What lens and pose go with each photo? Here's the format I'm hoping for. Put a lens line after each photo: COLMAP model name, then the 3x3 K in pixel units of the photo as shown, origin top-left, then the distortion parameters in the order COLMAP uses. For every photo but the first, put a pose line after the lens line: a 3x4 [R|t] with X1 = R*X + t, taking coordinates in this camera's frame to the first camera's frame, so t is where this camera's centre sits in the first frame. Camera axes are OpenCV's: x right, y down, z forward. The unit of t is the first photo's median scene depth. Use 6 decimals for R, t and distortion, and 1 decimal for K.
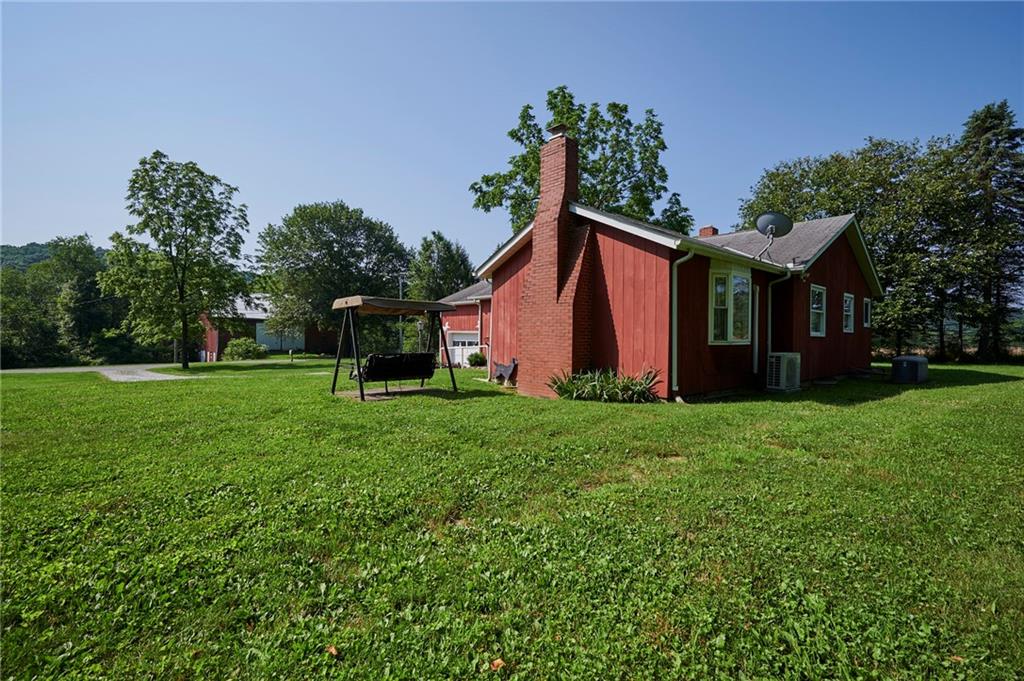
lens RADIAL K [[475.6, 0, 511.5], [0, 475.6, 343.8], [0, 0, 1]] dist [0.000064, 0.000351]
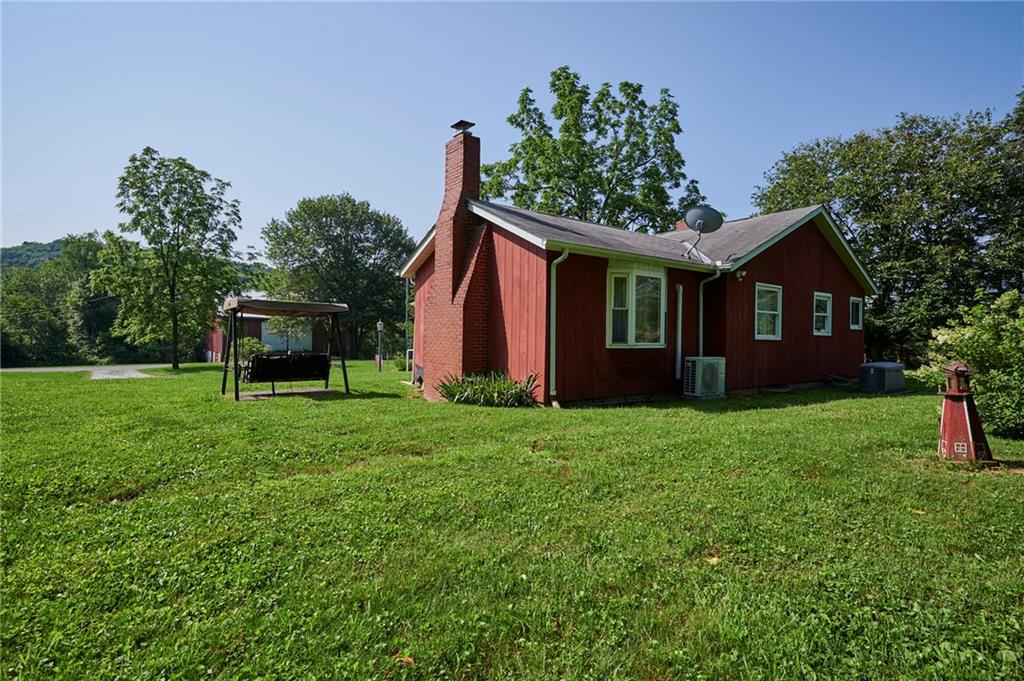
lens RADIAL K [[524.0, 0, 516.1], [0, 524.0, 343.1], [0, 0, 1]] dist [-0.000181, 0.001651]
pose [[0.997015, 0.005646, -0.077006, 0.093550], [-0.005990, 0.999973, -0.004237, -0.000618], [0.076980, 0.004686, 0.997022, -0.018145]]
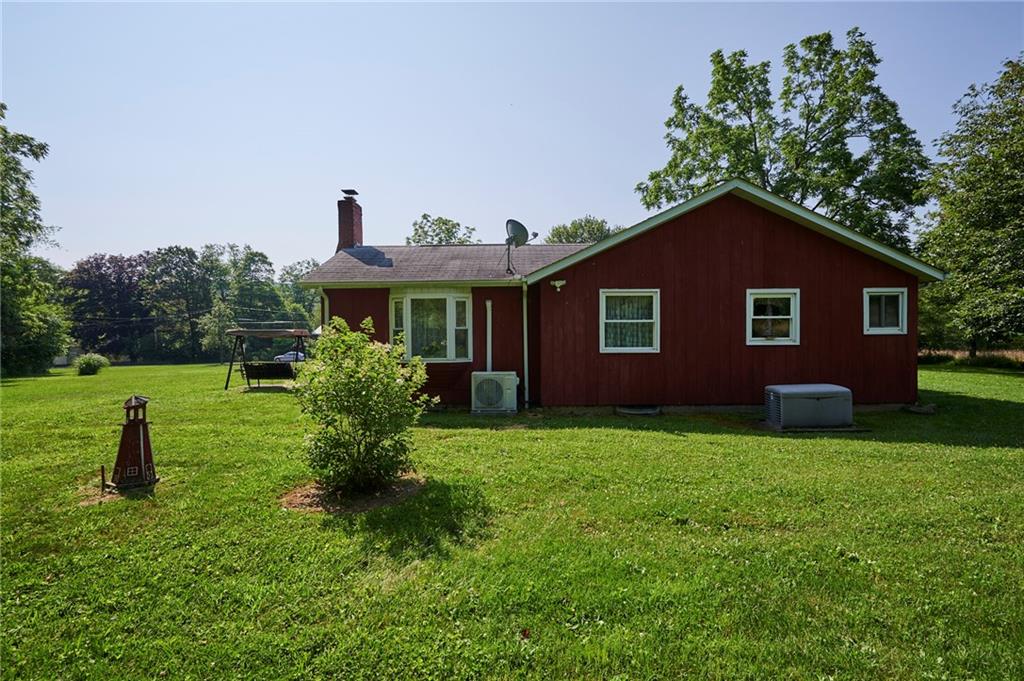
lens RADIAL K [[475.6, 0, 513.2], [0, 475.6, 337.9], [0, 0, 1]] dist [0.000064, 0.000351]
pose [[0.732383, -0.007467, -0.680852, 0.418525], [0.003395, 0.999967, -0.007315, -0.014053], [0.680884, 0.003046, 0.732385, 0.112759]]
